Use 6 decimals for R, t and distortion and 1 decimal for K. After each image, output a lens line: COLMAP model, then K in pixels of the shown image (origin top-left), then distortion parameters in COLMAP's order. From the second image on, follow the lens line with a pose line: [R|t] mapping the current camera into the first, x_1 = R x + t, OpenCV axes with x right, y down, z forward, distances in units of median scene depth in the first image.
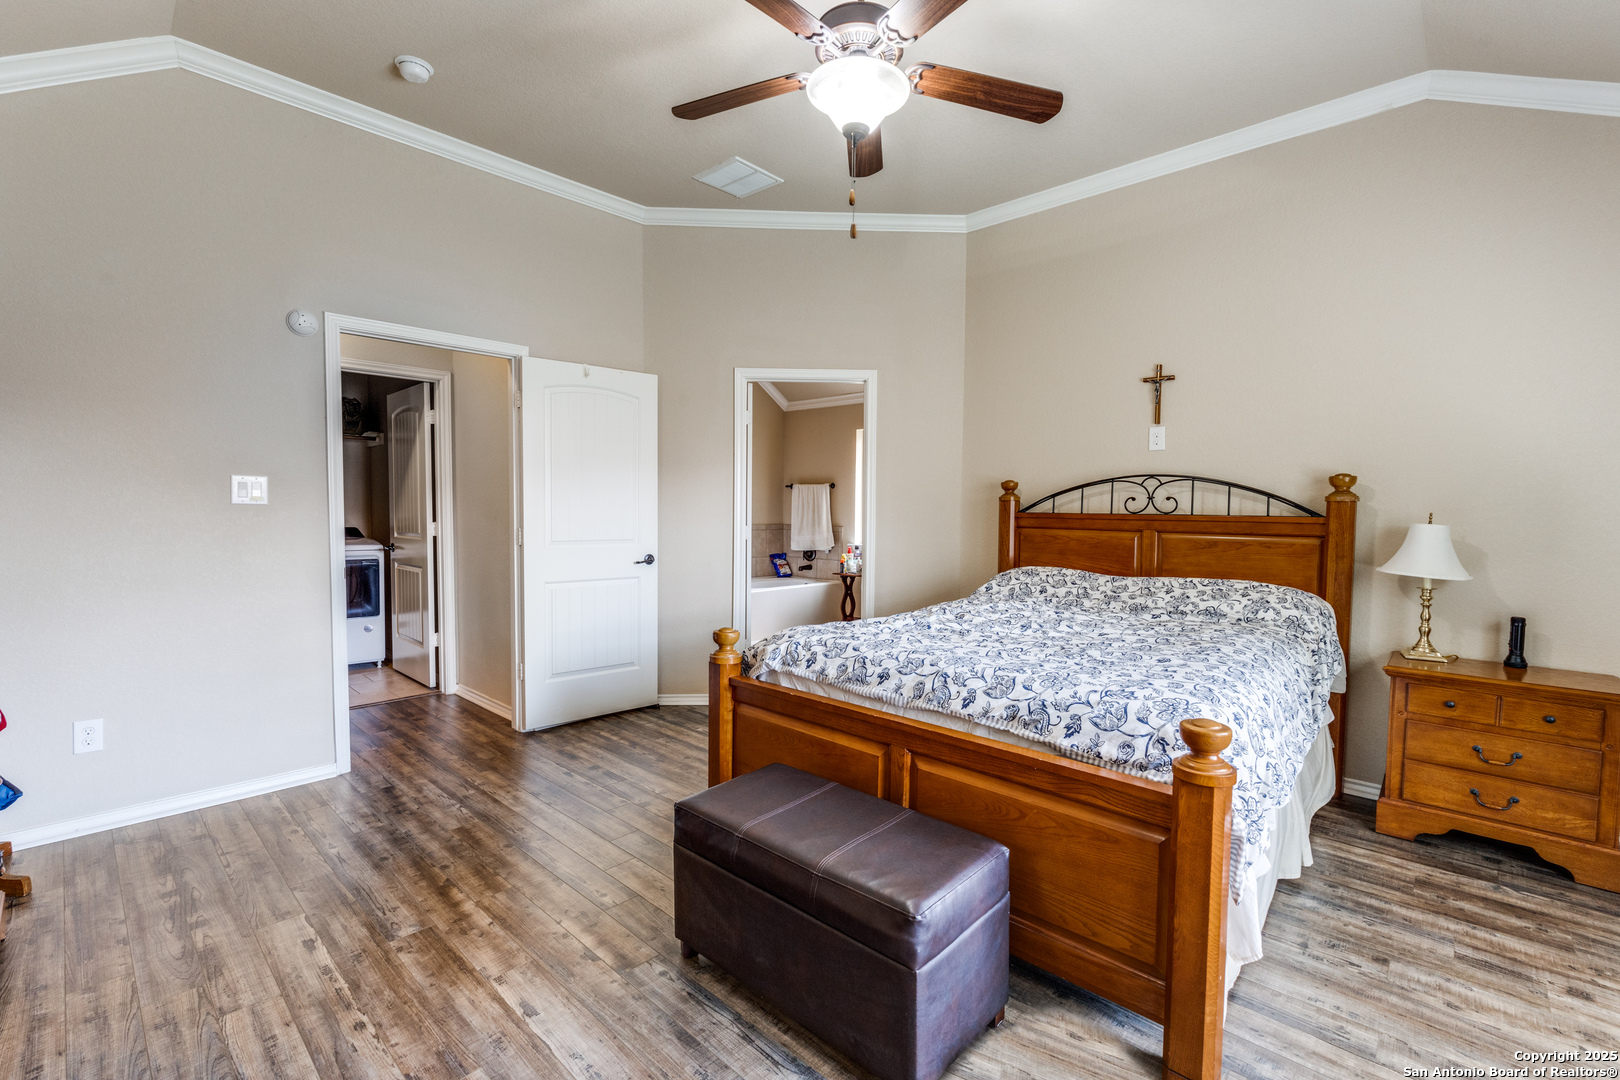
lens RADIAL K [[710.4, 0, 812.1], [0, 710.4, 539.2], [0, 0, 1]] dist [-0.002204, -0.000093]
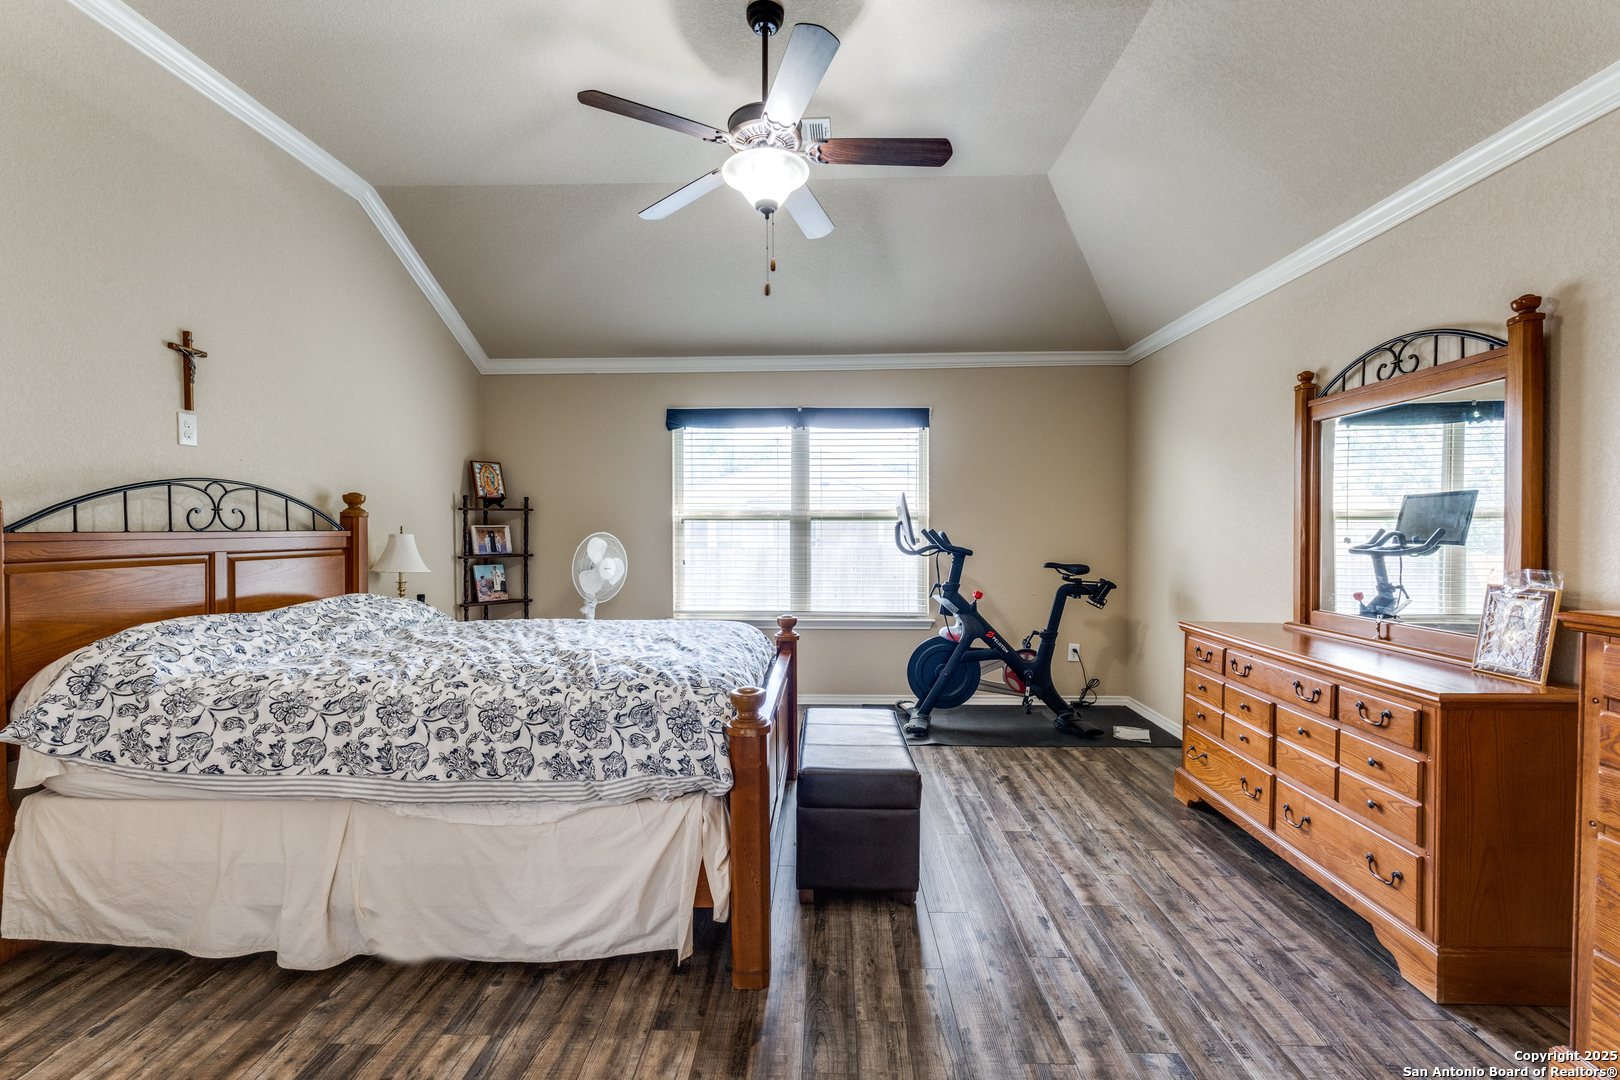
lens RADIAL K [[710.4, 0, 812.1], [0, 710.4, 539.2], [0, 0, 1]] dist [-0.002204, -0.000093]
pose [[-0.662323, -0.019605, 0.748962, -0.565914], [0.031538, 0.998042, 0.054015, -0.051835], [-0.748555, 0.059397, -0.660407, 1.123414]]
